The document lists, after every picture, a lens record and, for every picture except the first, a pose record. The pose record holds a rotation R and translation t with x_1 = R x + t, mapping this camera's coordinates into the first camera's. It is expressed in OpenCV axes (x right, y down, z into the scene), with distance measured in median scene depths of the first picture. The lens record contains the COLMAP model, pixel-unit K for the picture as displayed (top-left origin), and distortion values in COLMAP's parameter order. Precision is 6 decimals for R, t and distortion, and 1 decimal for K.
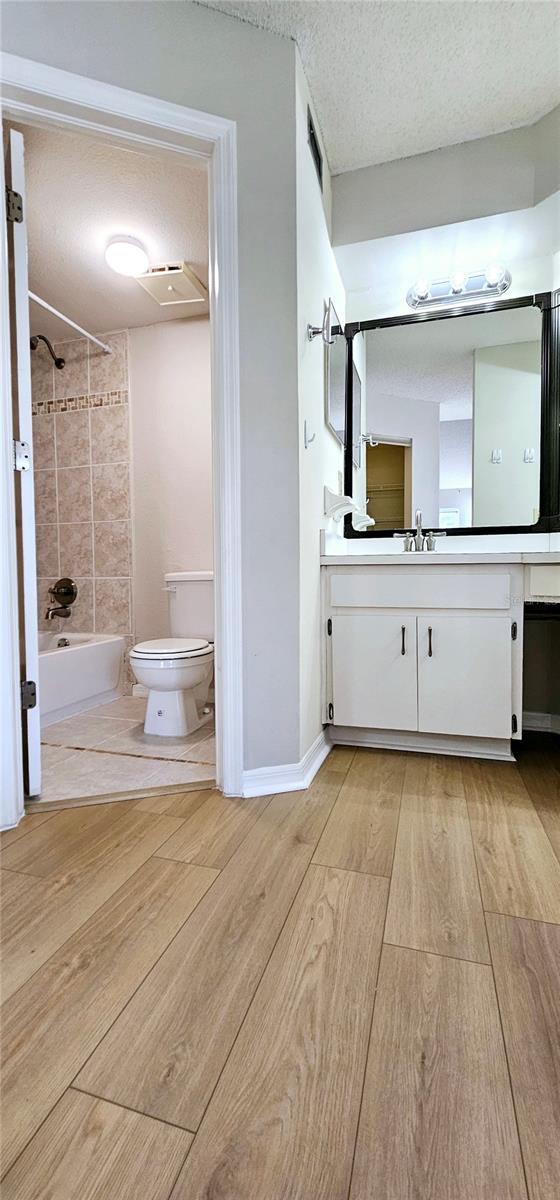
lens RADIAL K [[489.7, 0, 270.1], [0, 489.7, 596.3], [0, 0, 1]] dist [-0.000670, -0.000012]
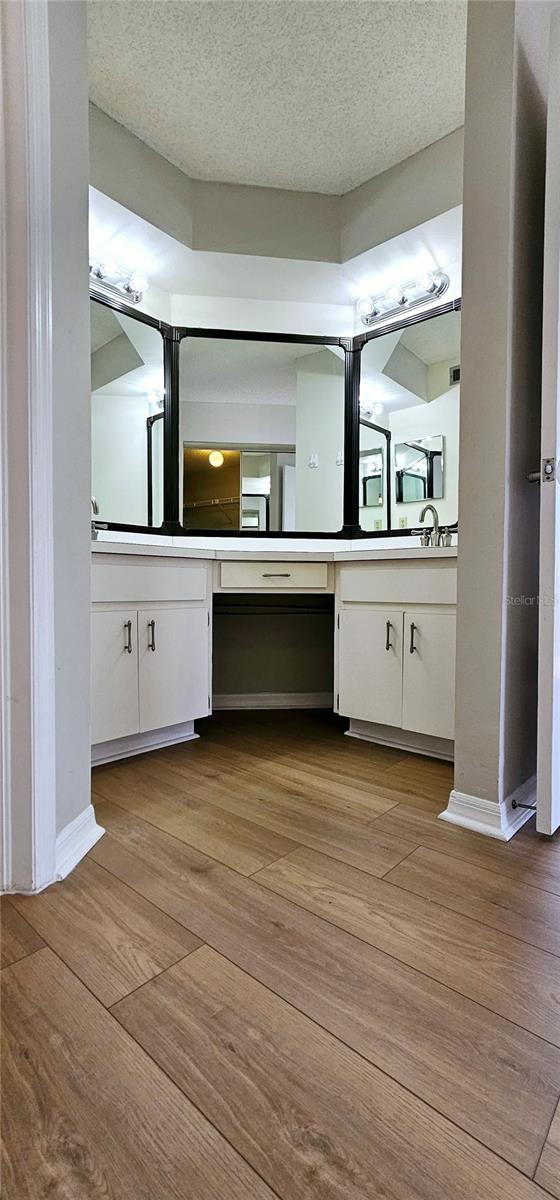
lens RADIAL K [[507.7, 0, 257.6], [0, 507.7, 599.6], [0, 0, 1]] dist [0.001890, 0.000635]
pose [[0.419330, -0.010827, 0.907769, -0.632271], [0.029114, 0.999575, -0.001526, 0.037334], [-0.907367, 0.027069, 0.419467, 0.497235]]
